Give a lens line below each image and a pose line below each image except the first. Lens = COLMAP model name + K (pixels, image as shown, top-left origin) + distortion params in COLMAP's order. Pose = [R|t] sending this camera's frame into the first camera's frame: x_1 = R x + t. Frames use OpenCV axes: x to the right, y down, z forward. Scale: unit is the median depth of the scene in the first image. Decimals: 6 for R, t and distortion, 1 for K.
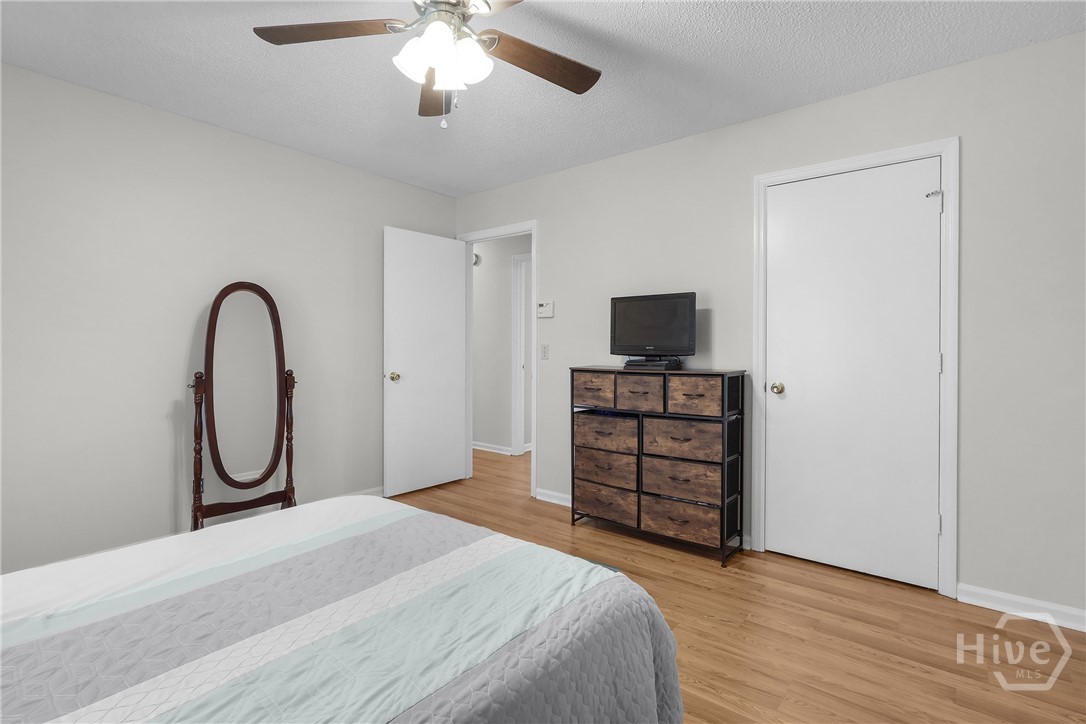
lens RADIAL K [[523.4, 0, 534.1], [0, 523.4, 354.4], [0, 0, 1]] dist [0.004539, 0.000279]
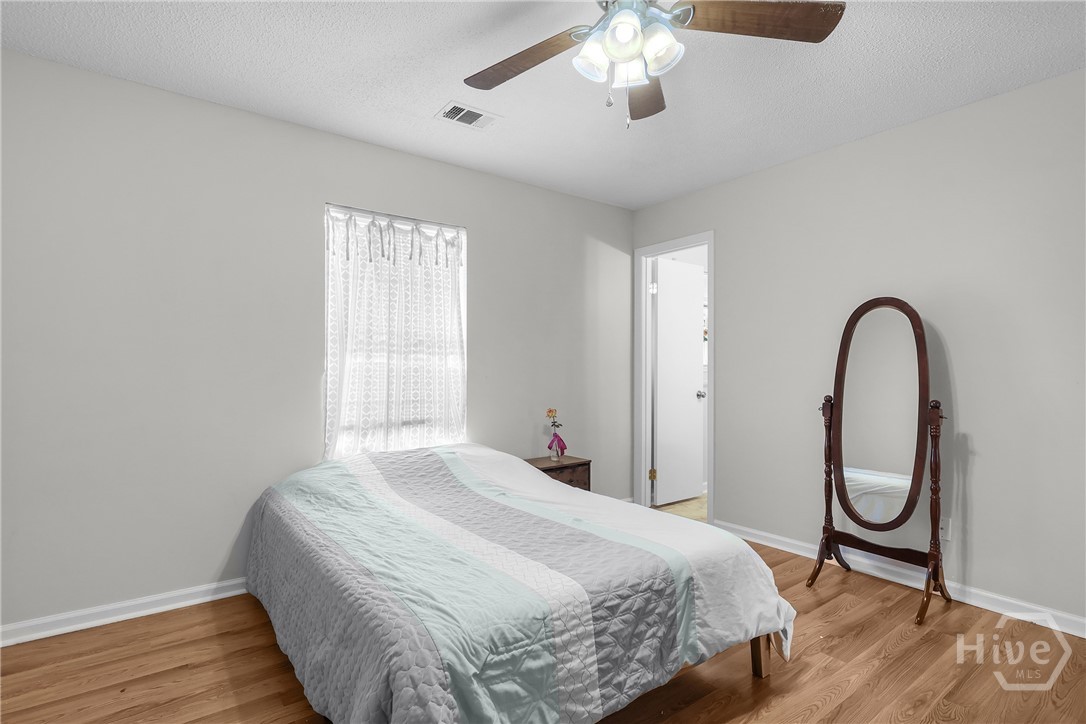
lens RADIAL K [[523.4, 0, 536.9], [0, 523.4, 369.5], [0, 0, 1]] dist [0.004539, 0.000279]
pose [[-0.242370, -0.002843, -0.970180, 0.738319], [-0.016385, 0.999865, 0.001163, -0.012720], [0.970045, 0.016179, -0.242384, 1.056031]]
